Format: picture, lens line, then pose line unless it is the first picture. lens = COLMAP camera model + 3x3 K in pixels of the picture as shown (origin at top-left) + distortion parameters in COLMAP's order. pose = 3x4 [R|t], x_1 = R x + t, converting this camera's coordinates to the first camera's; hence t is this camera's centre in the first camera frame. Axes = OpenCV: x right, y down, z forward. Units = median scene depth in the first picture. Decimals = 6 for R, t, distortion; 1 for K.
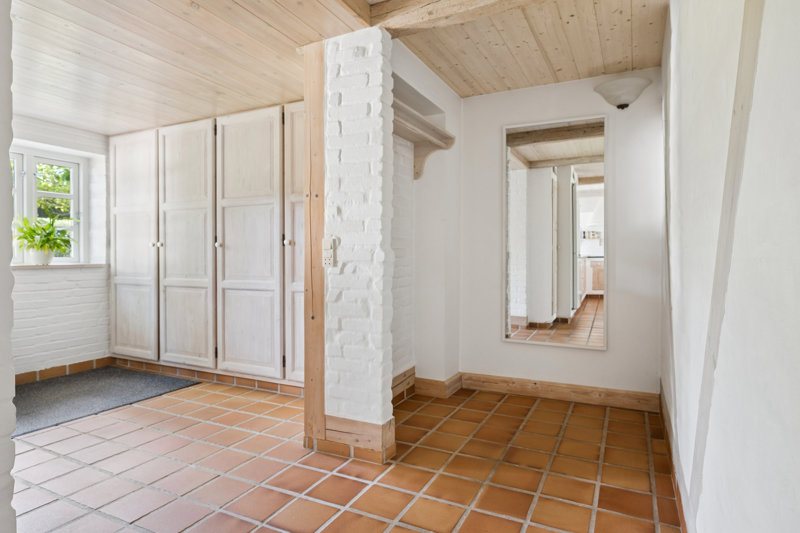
lens RADIAL K [[458.5, 0, 405.9], [0, 458.5, 259.4], [0, 0, 1]] dist [0.001355, -0.001344]
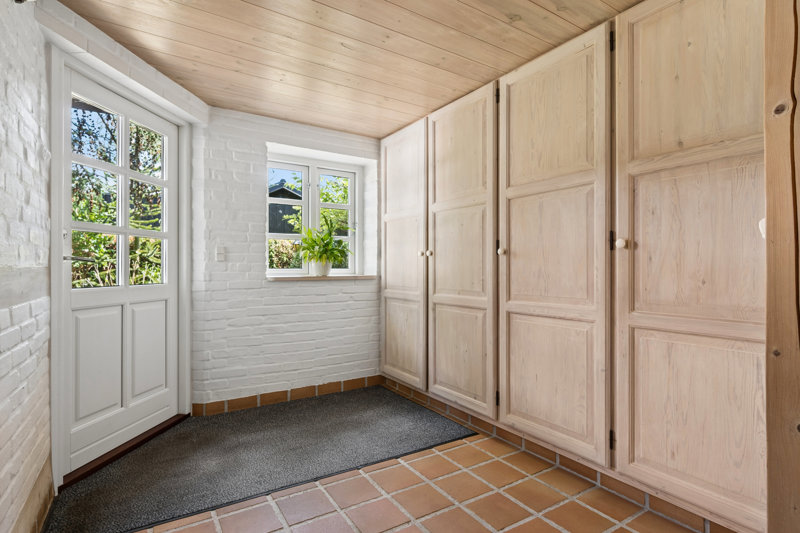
lens RADIAL K [[410.2, 0, 401.0], [0, 410.2, 267.6], [0, 0, 1]] dist [-0.000714, 0.000017]
pose [[0.854390, 0.000755, -0.519632, -0.199549], [-0.005126, 0.999963, -0.006977, -0.000902], [0.519607, 0.008625, 0.854362, 0.348728]]
